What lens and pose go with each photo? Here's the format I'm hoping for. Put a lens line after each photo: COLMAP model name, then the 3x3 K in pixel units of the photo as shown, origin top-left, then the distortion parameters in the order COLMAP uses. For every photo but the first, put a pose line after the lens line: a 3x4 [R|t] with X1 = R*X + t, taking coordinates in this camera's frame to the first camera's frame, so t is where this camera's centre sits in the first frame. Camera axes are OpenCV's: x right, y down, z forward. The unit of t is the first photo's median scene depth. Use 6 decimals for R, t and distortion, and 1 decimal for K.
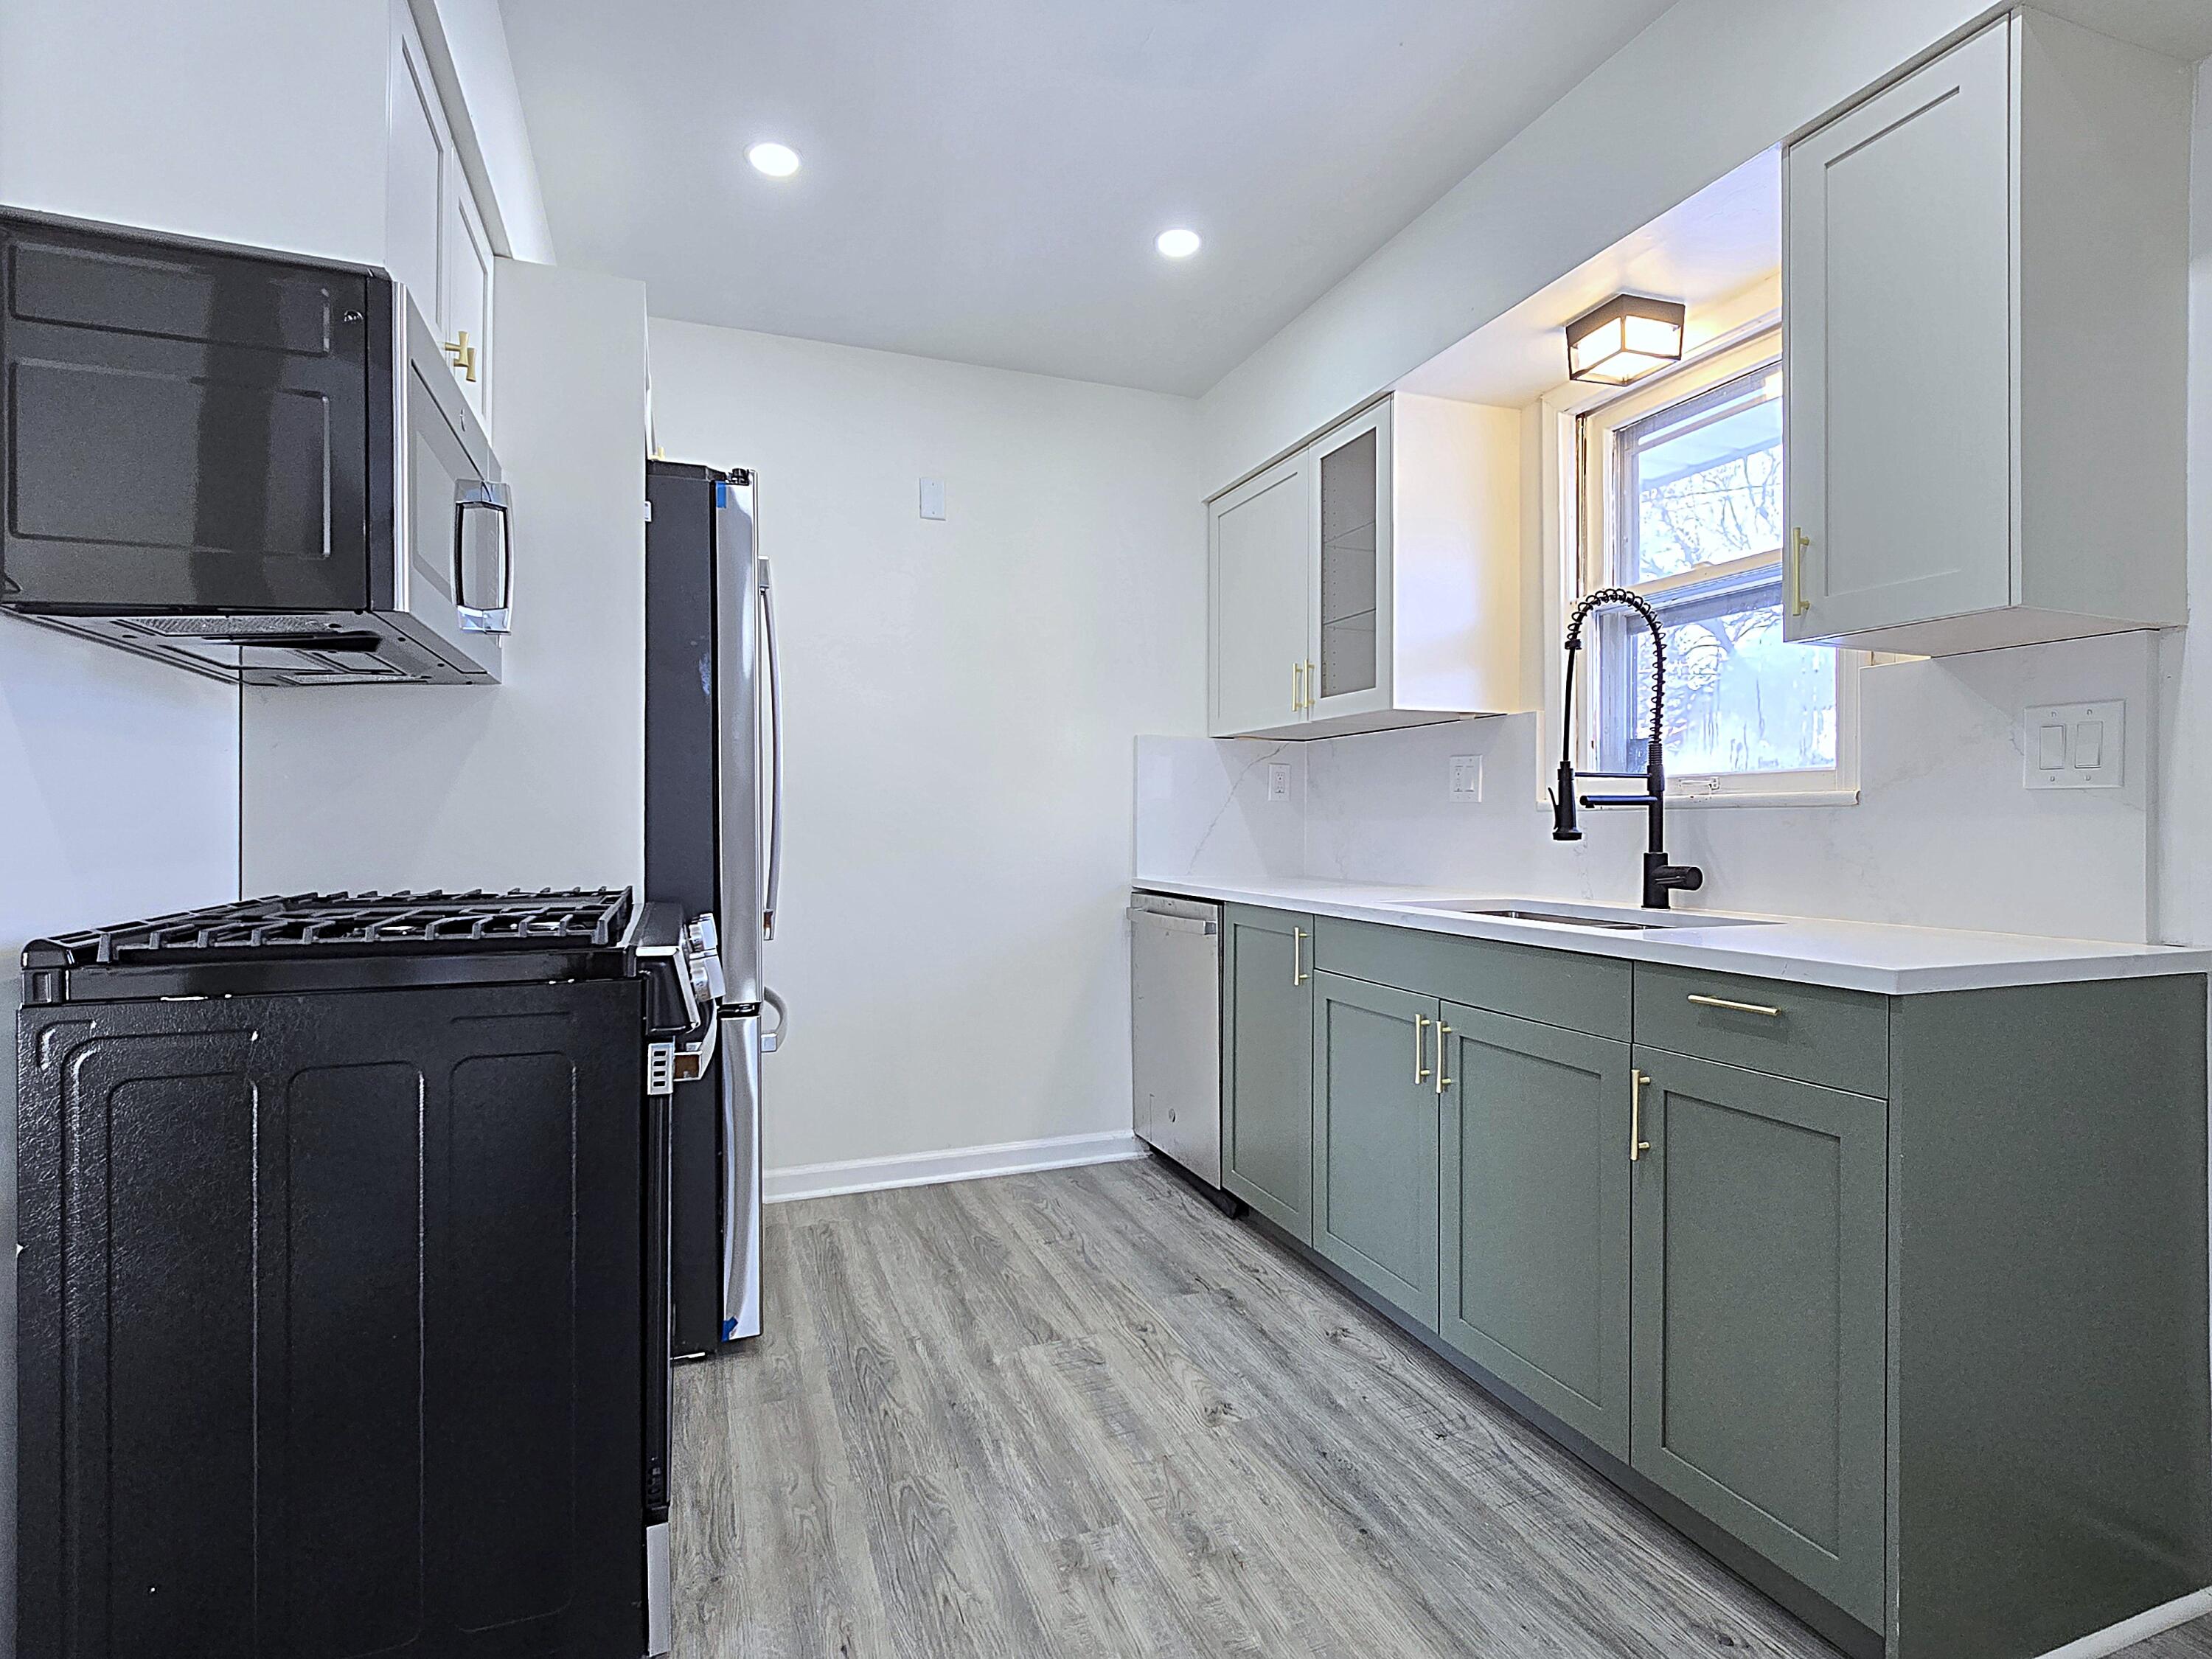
lens RADIAL K [[1103.8, 0, 1116.2], [0, 1103.8, 820.6], [0, 0, 1]] dist [-0.000928, -0.001746]
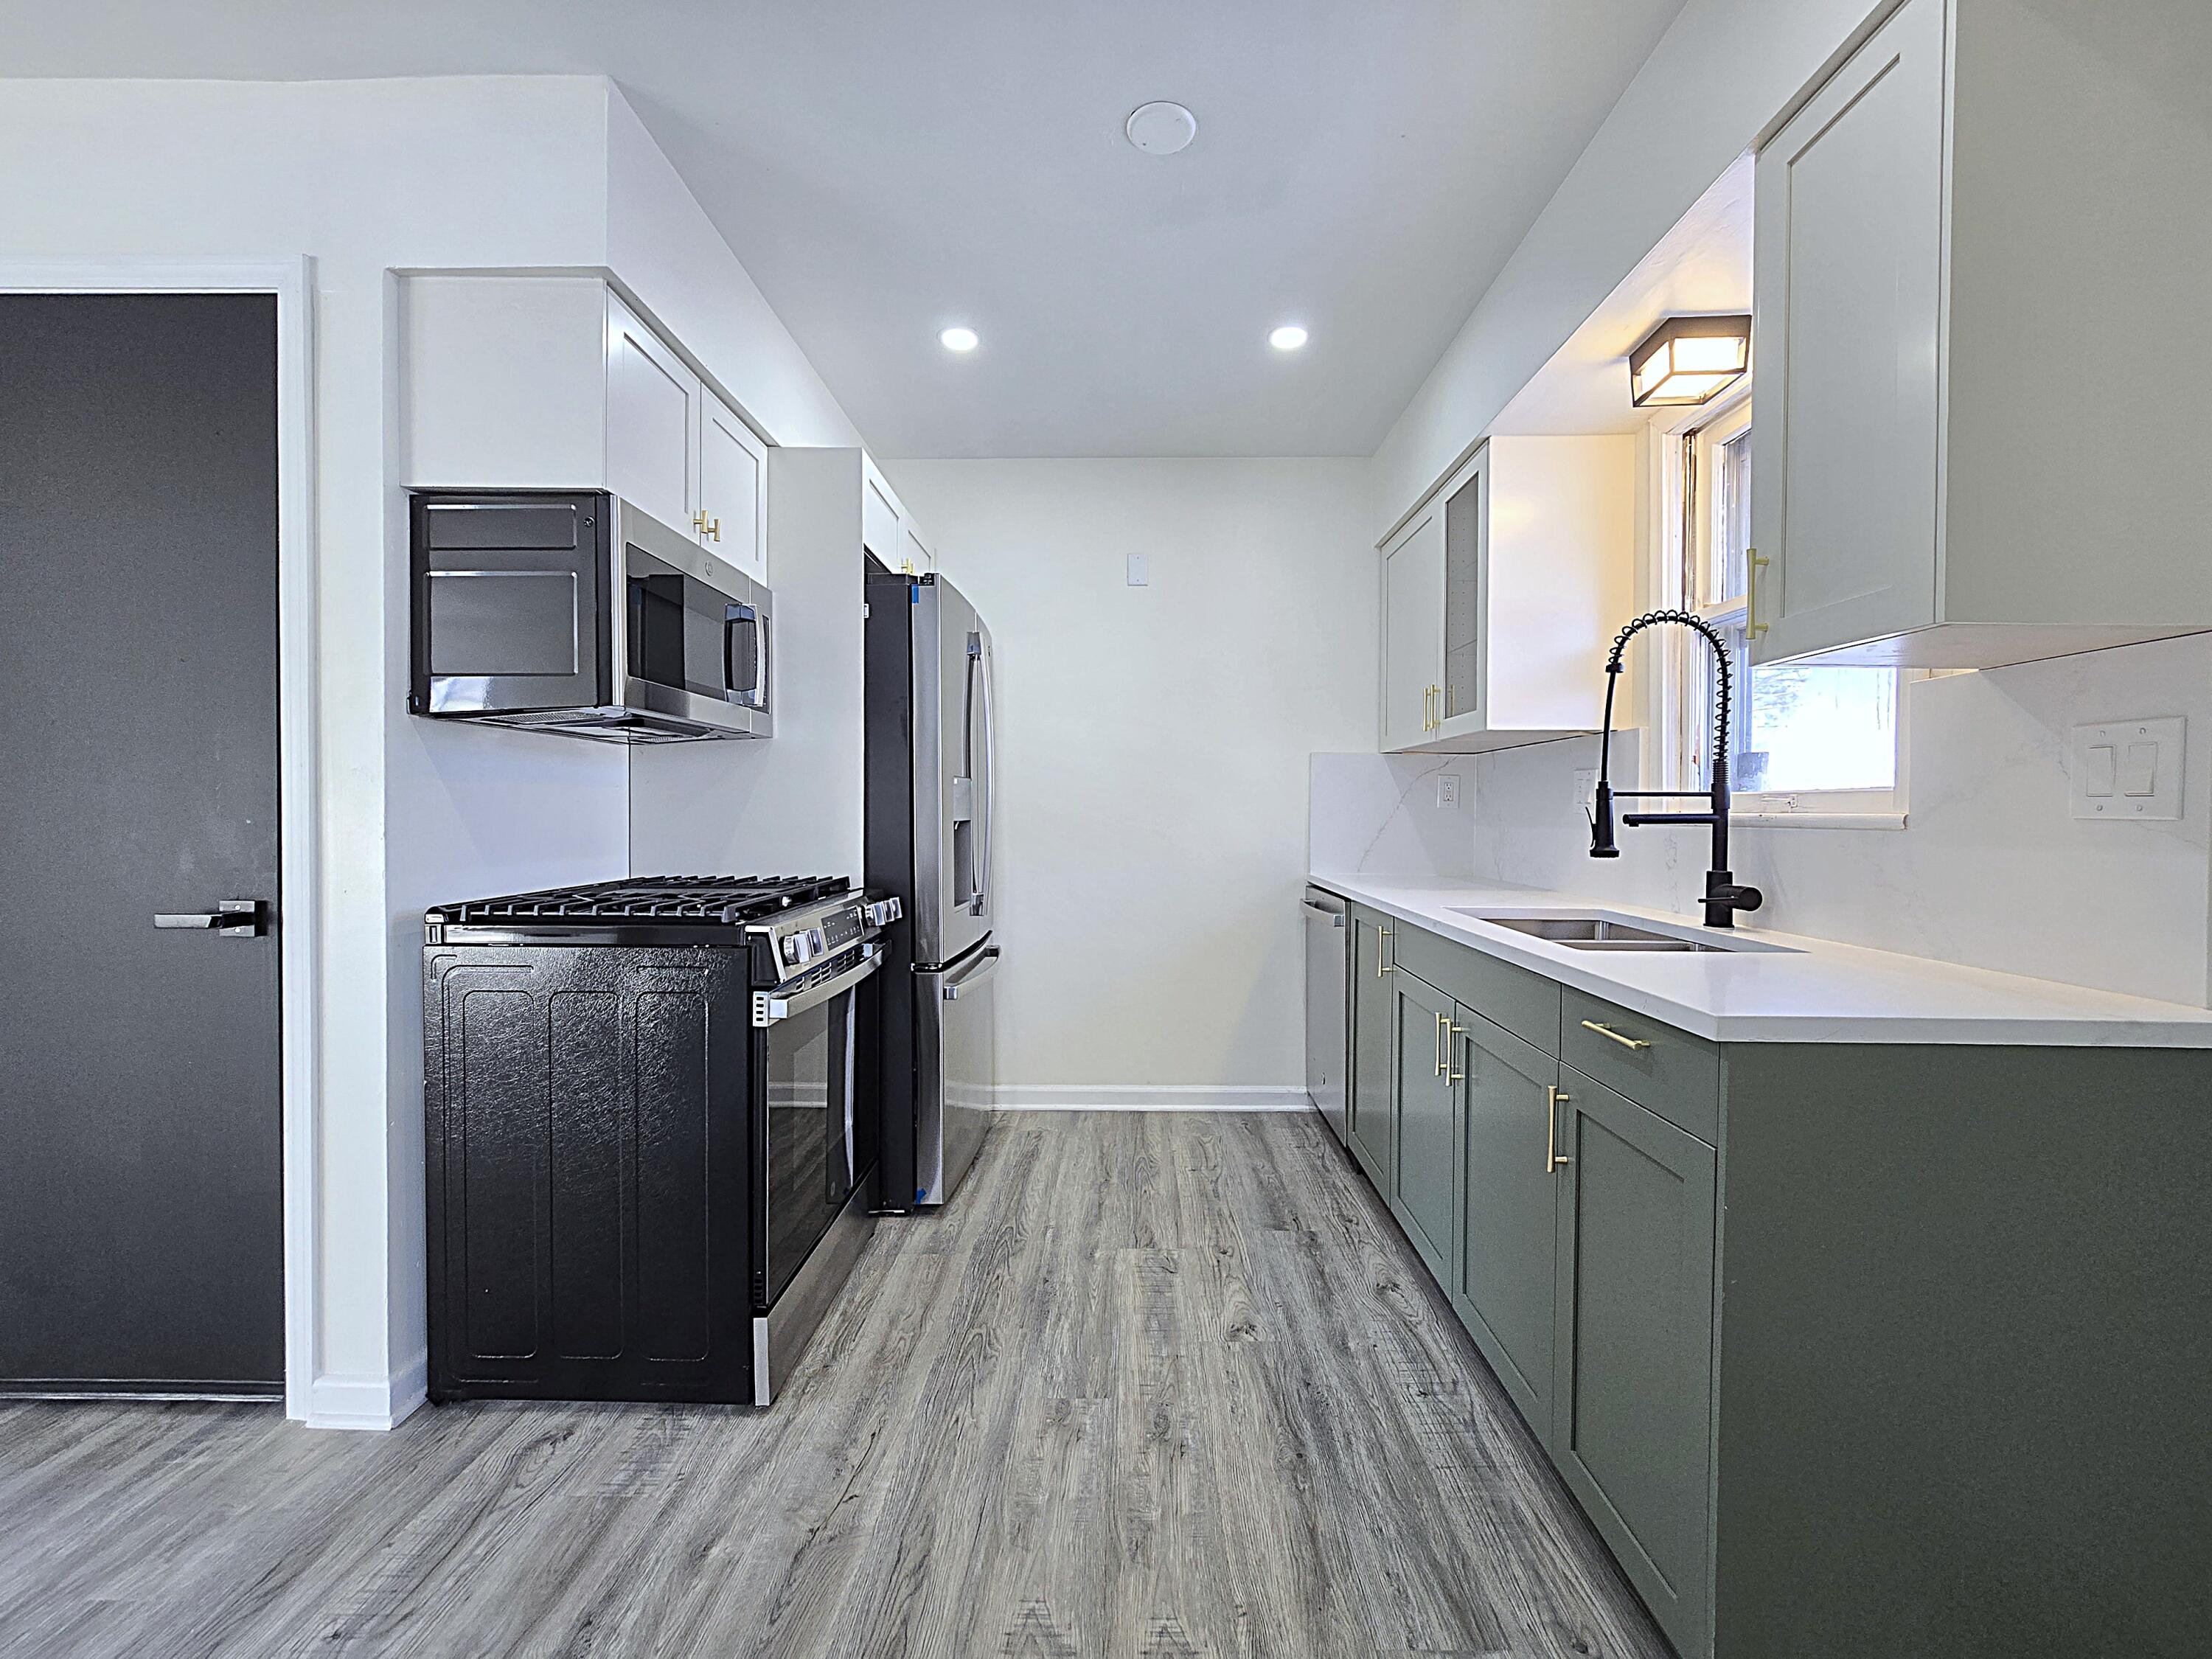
lens RADIAL K [[908.0, 0, 1116.8], [0, 908.0, 821.3], [0, 0, 1]] dist [-0.003220, -0.000424]
pose [[0.928344, 0.006840, -0.371659, 0.299461], [-0.002400, 0.999920, 0.012408, -0.025808], [0.371715, -0.010627, 0.928286, 0.038223]]
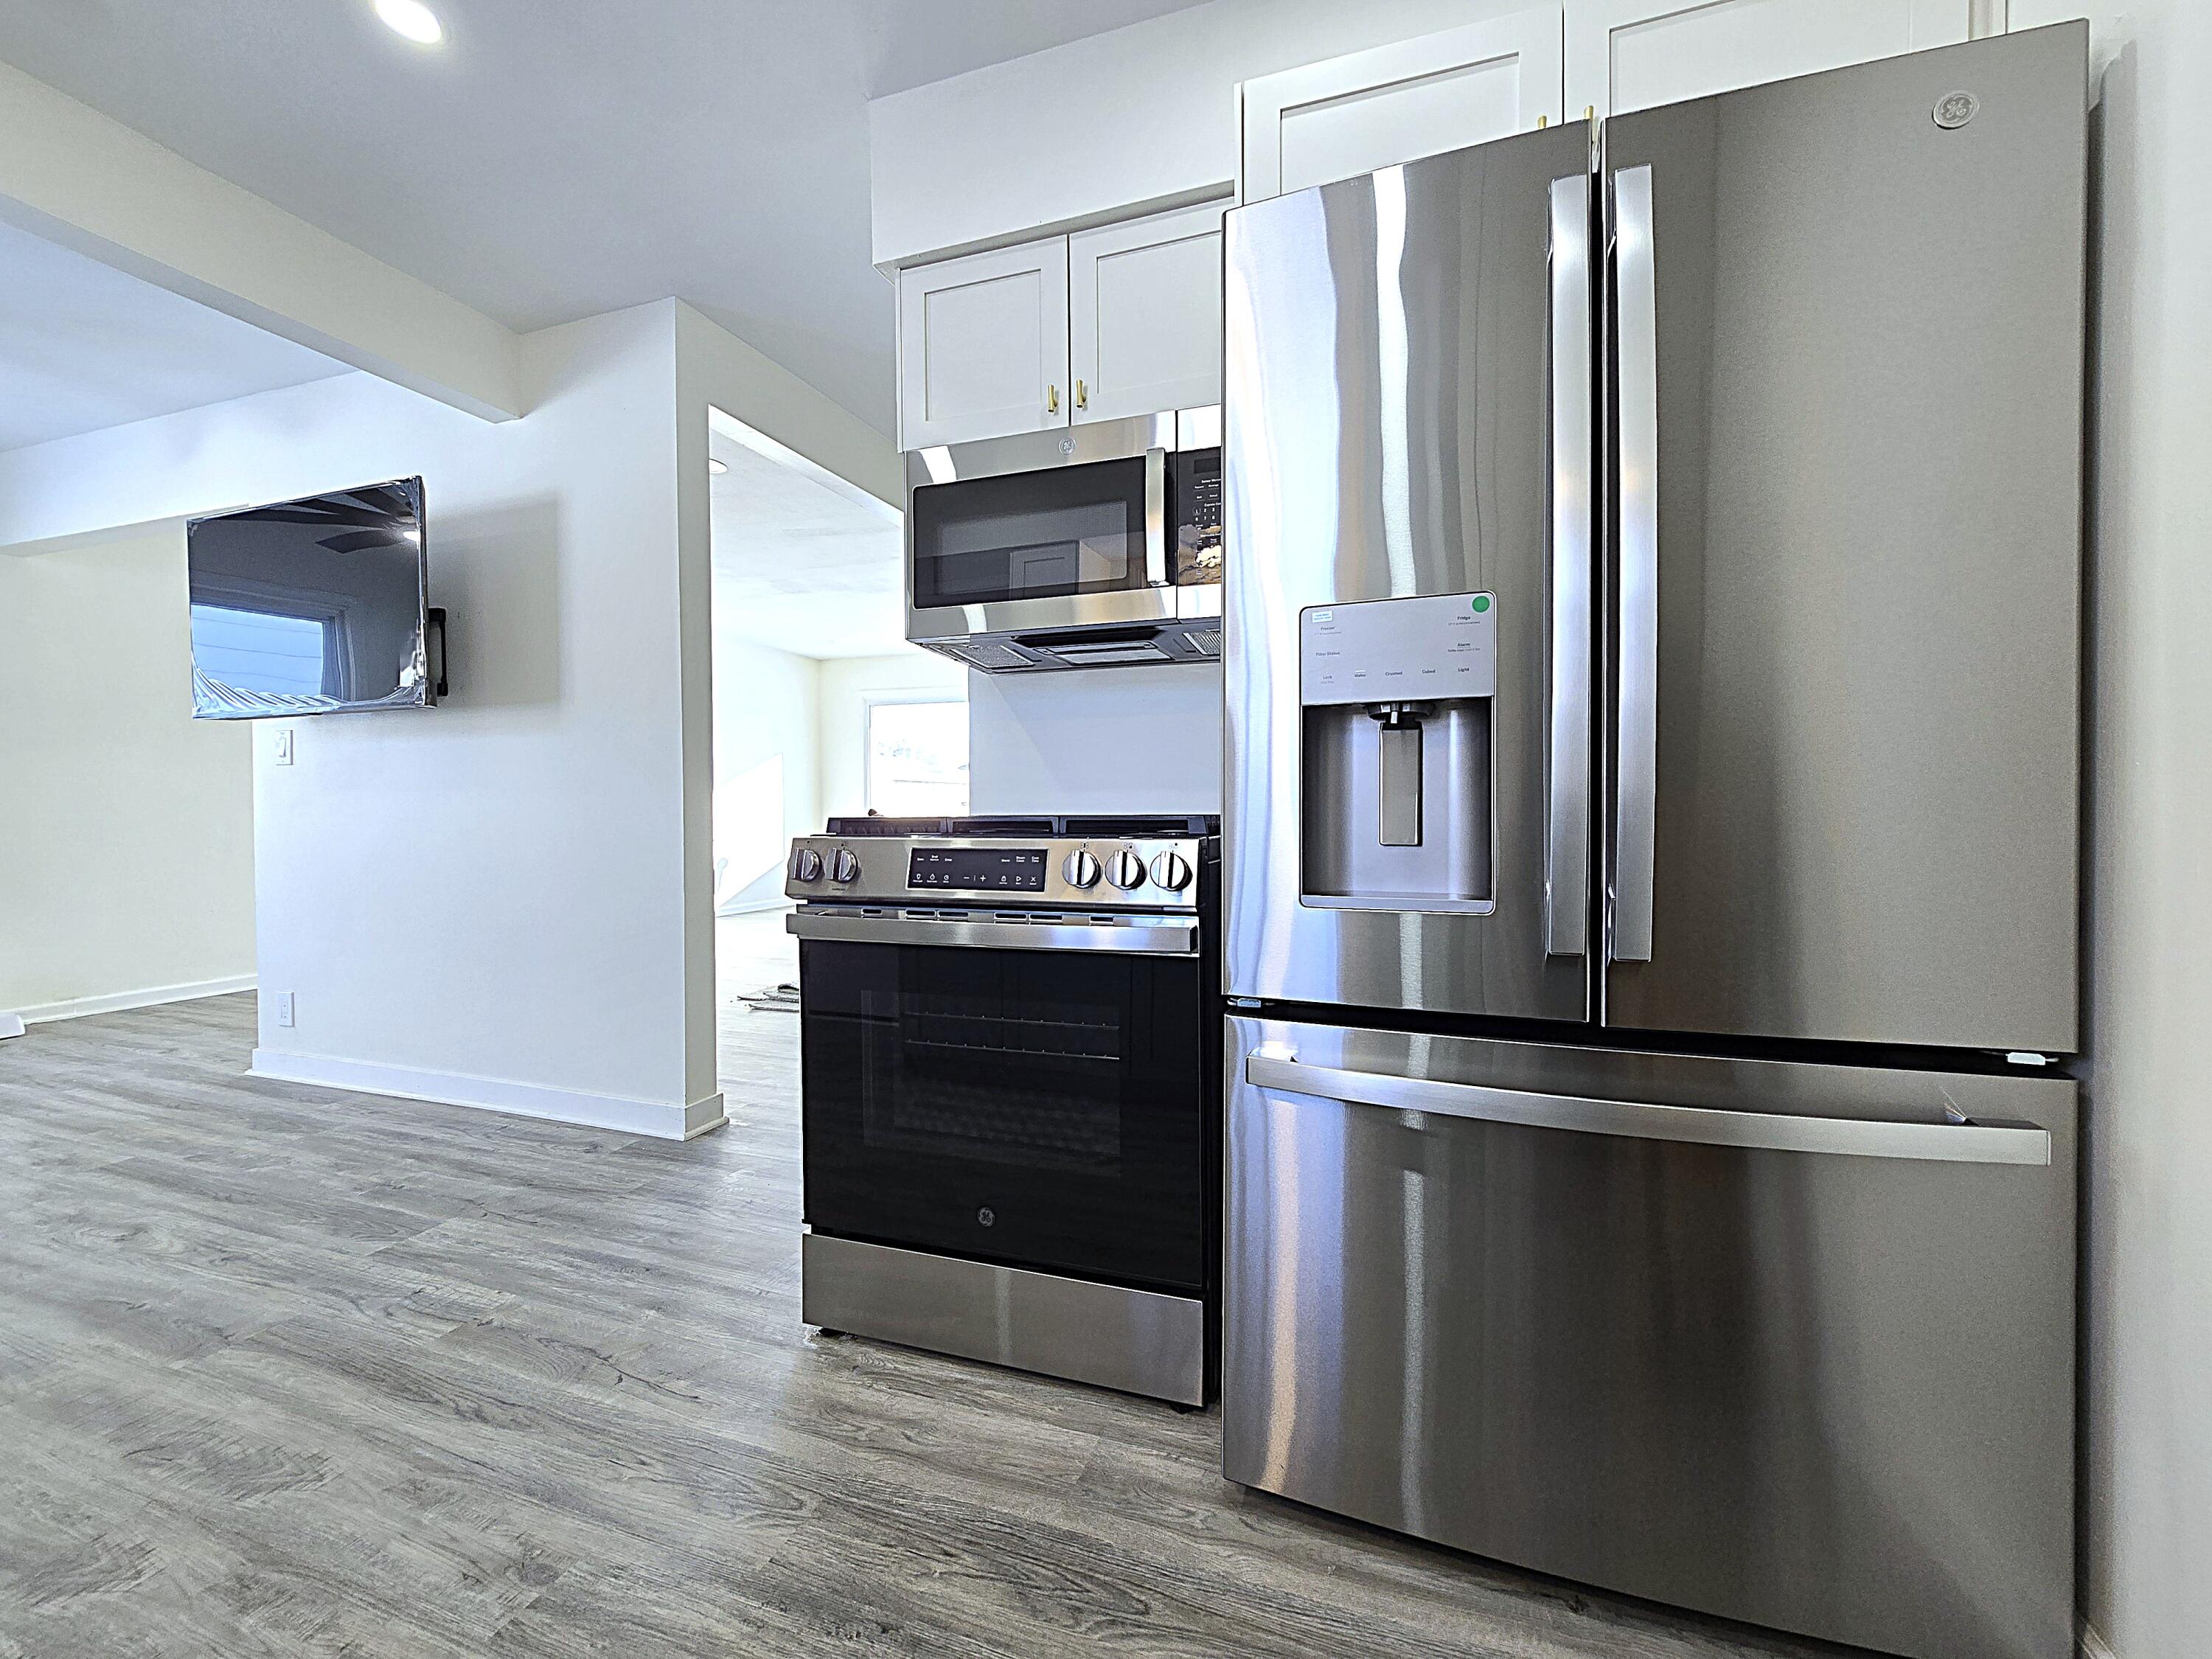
lens RADIAL K [[908.0, 0, 1116.8], [0, 908.0, 821.3], [0, 0, 1]] dist [-0.003220, -0.000424]
pose [[-0.643548, 0.012960, -0.765296, 0.148193], [0.005050, 0.999907, 0.012686, 0.052263], [0.765389, 0.004299, -0.643554, 1.327403]]
